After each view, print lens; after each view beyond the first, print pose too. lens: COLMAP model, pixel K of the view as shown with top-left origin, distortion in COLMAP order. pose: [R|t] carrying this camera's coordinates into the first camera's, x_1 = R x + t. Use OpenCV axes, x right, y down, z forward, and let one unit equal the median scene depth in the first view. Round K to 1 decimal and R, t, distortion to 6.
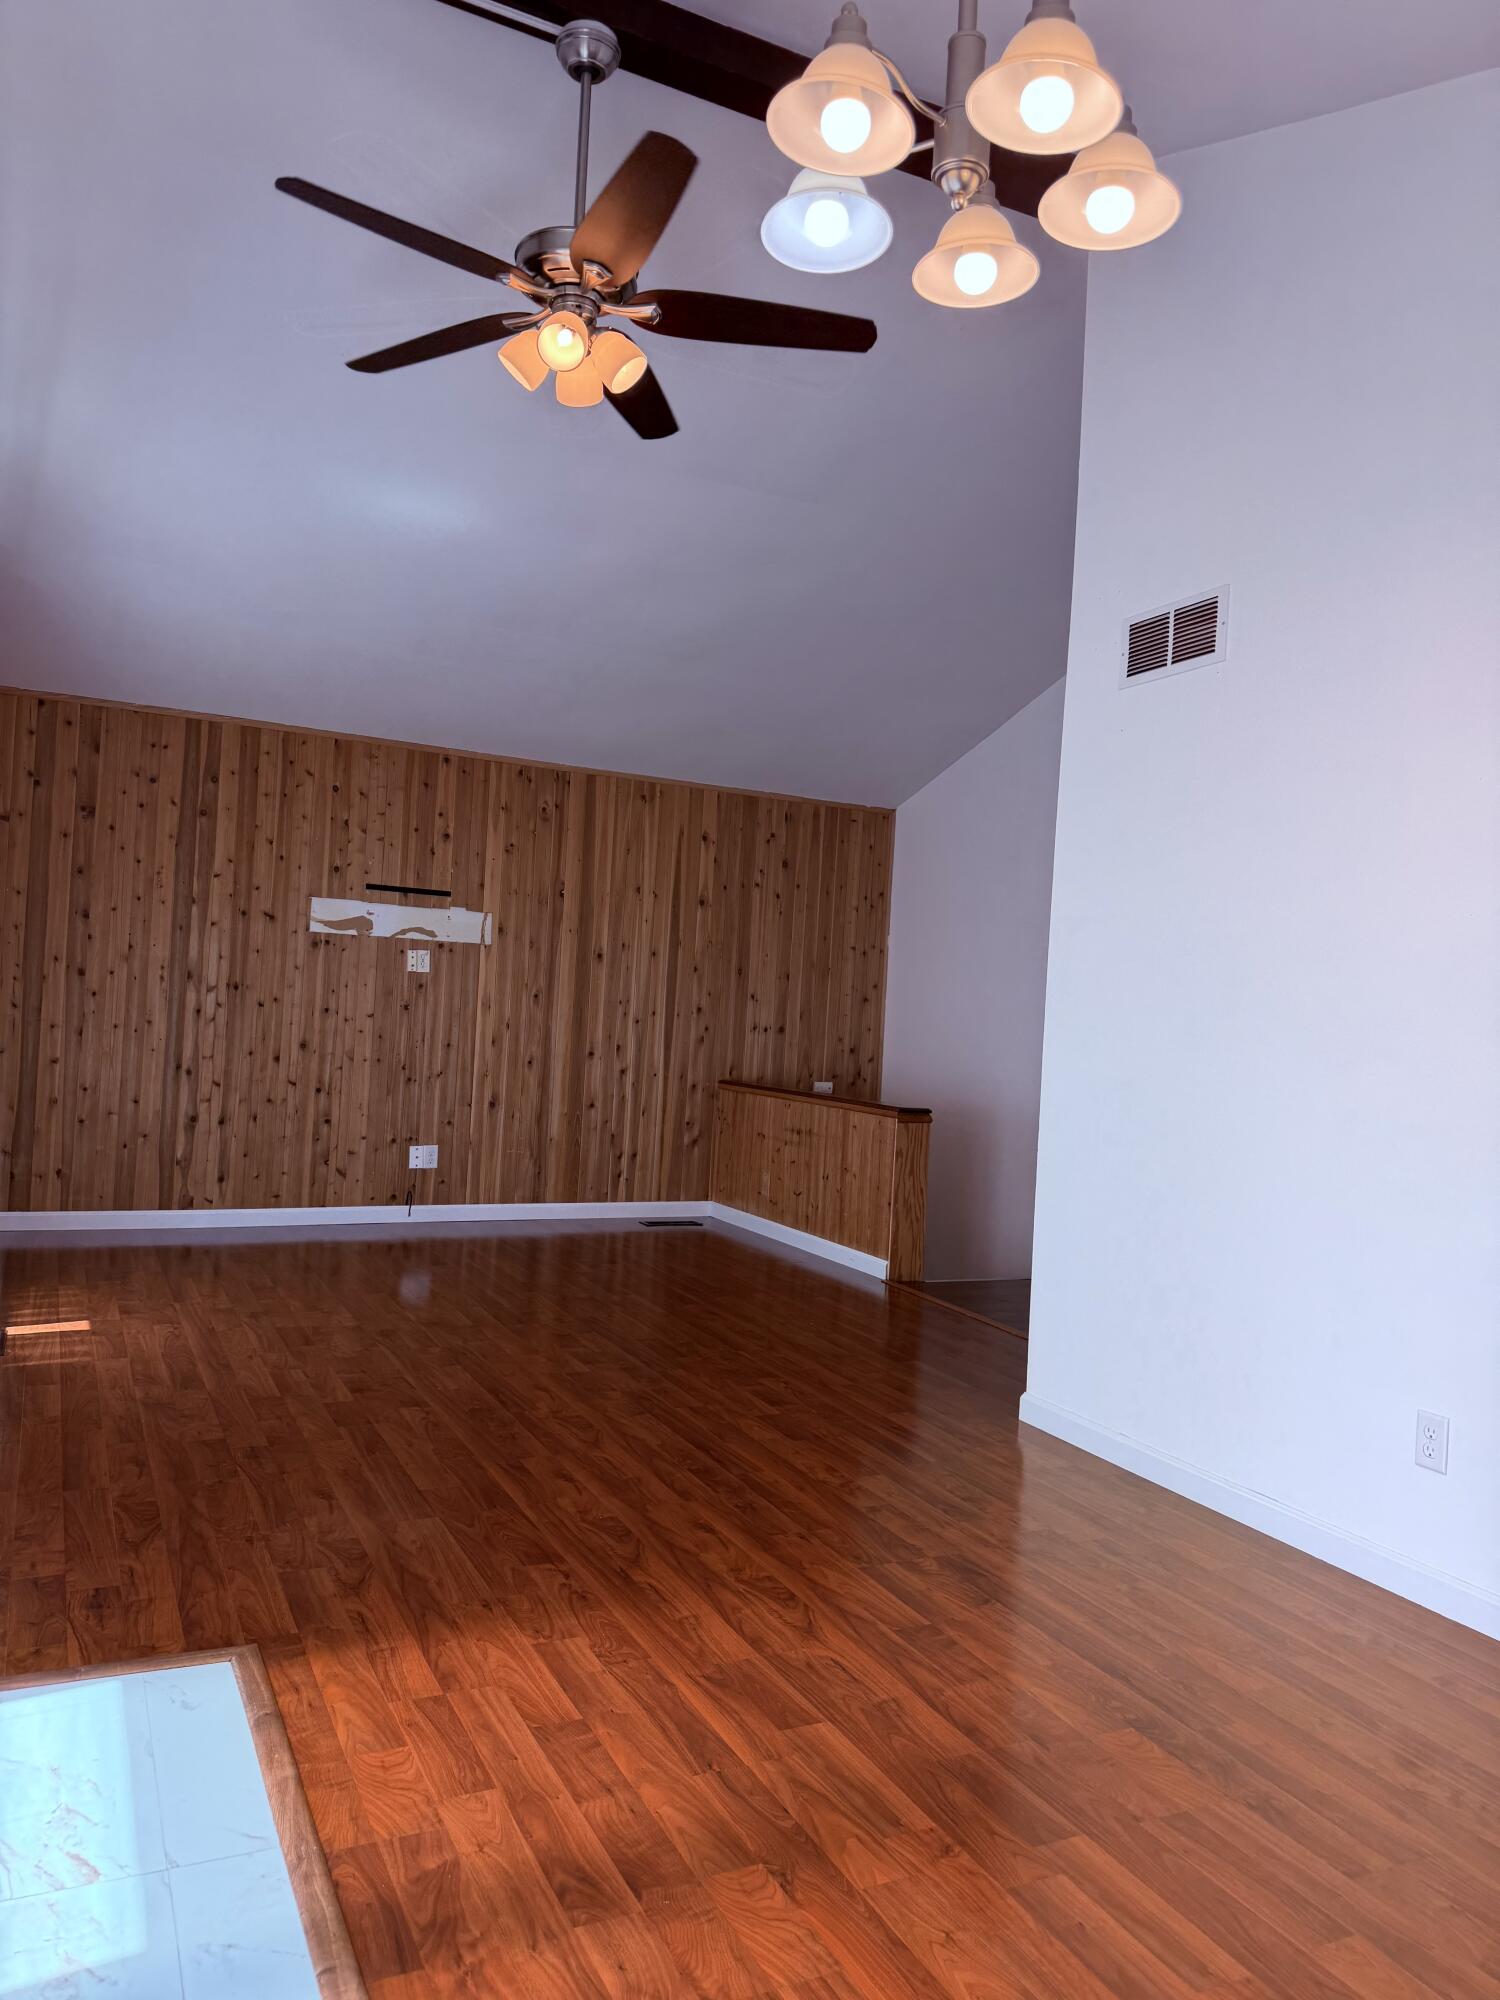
lens RADIAL K [[1413.1, 0, 739.3], [0, 1413.1, 1004.7], [0, 0, 1]] dist [-0.001767, -0.002784]
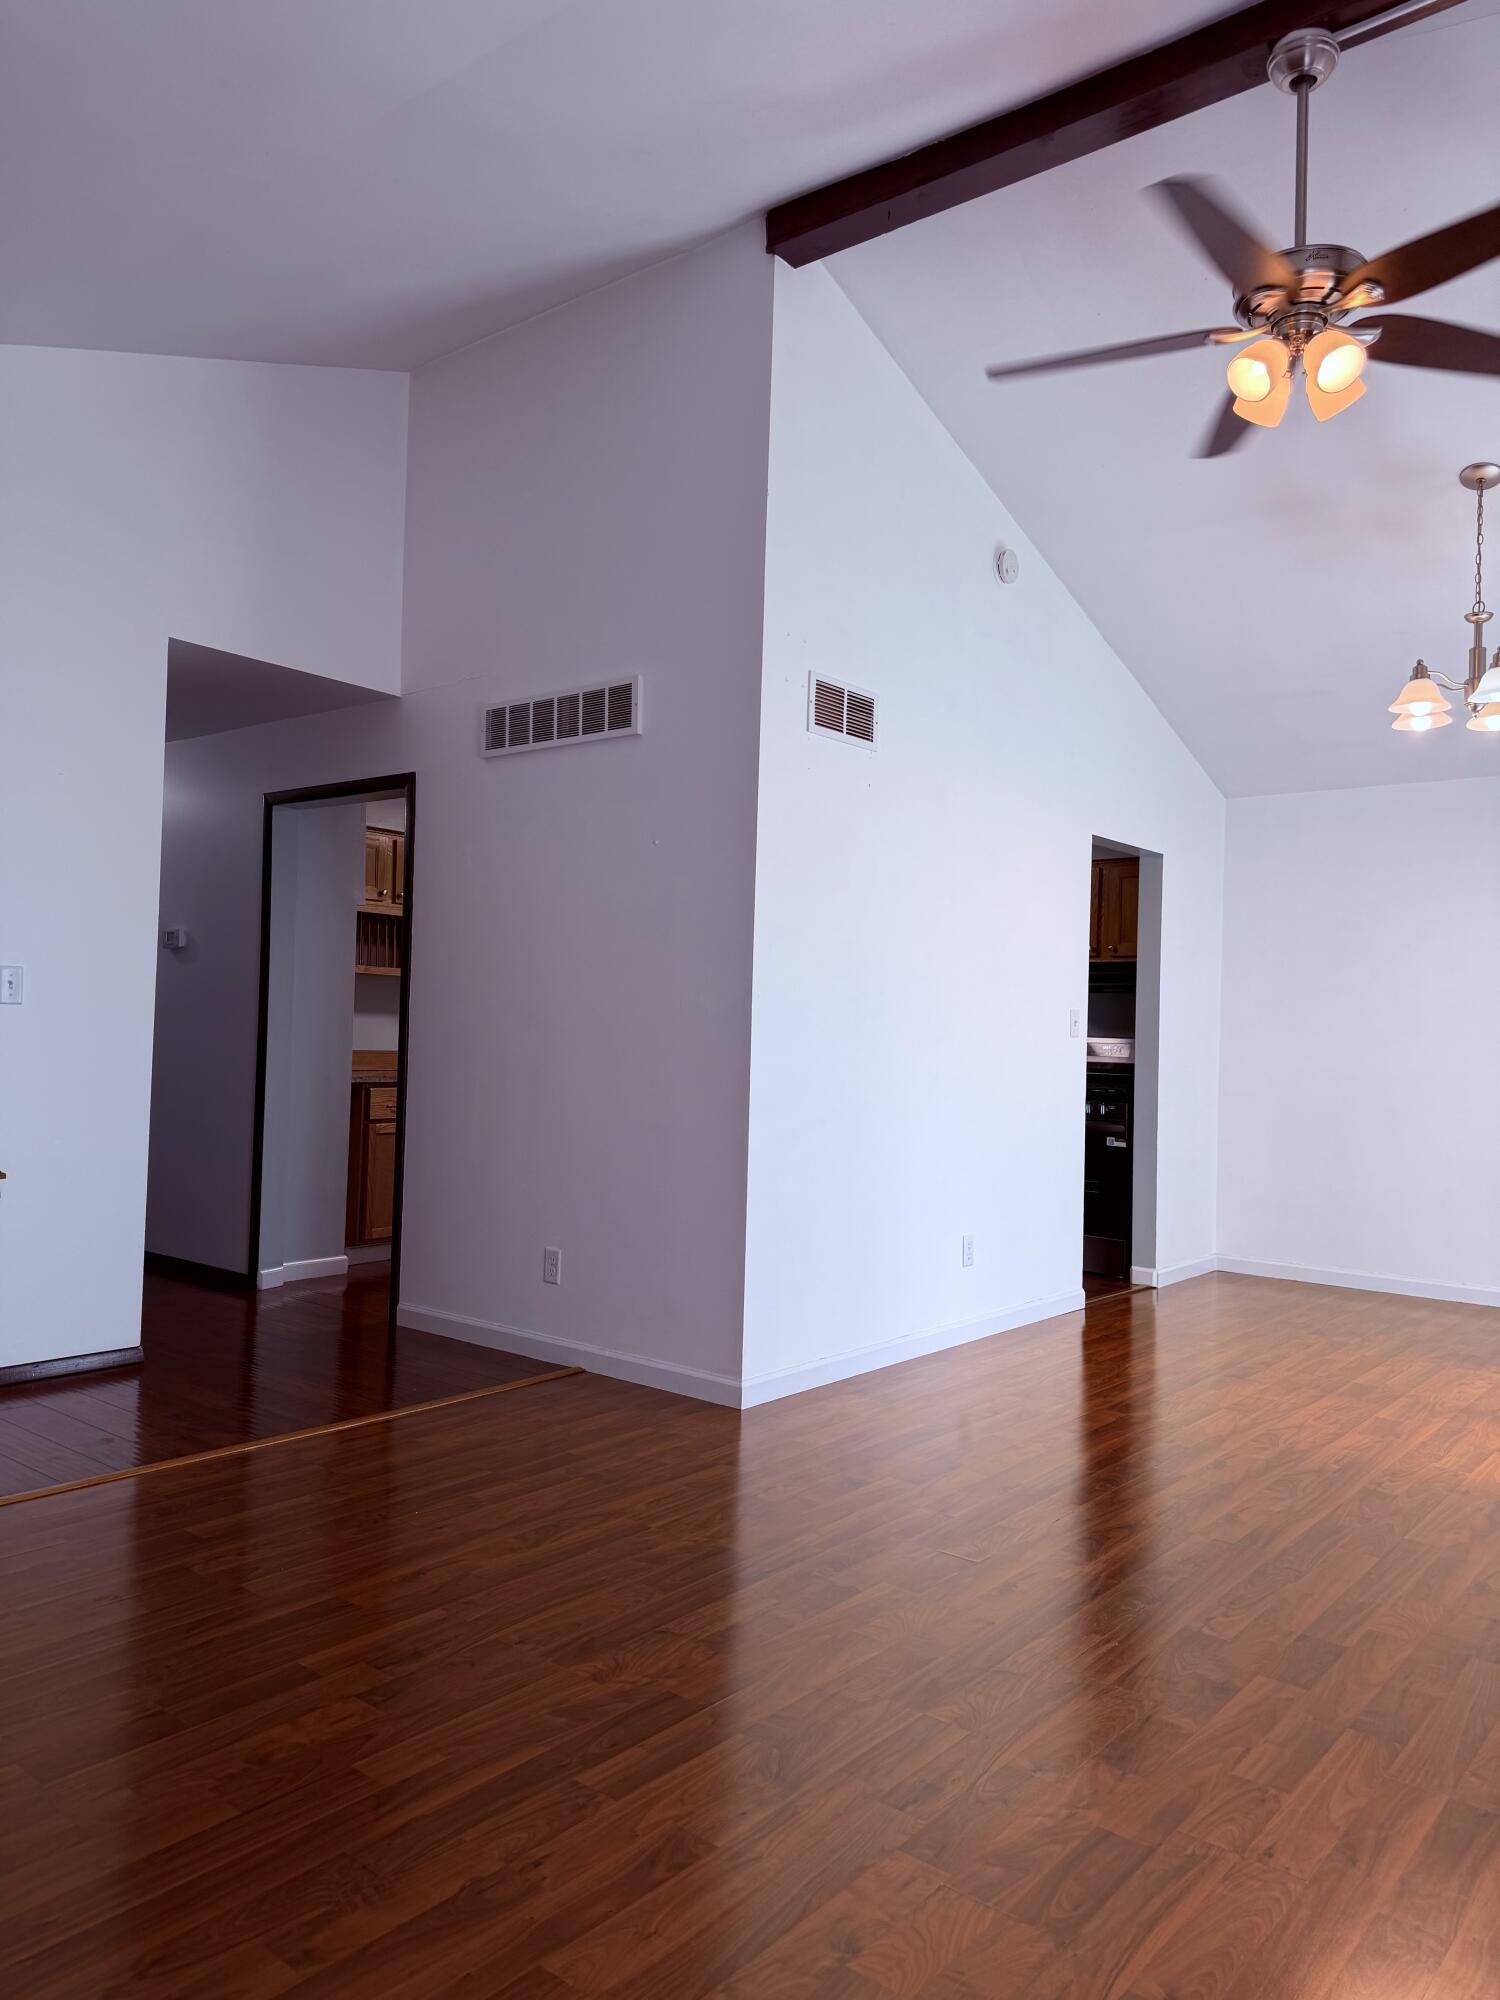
lens RADIAL K [[1413.1, 0, 739.0], [0, 1413.1, 981.8], [0, 0, 1]] dist [-0.001767, -0.002784]
pose [[-0.401174, -0.050345, 0.914617, -0.941172], [-0.055490, 0.997990, 0.030595, -0.065132], [-0.914319, -0.038478, -0.403162, 1.848717]]
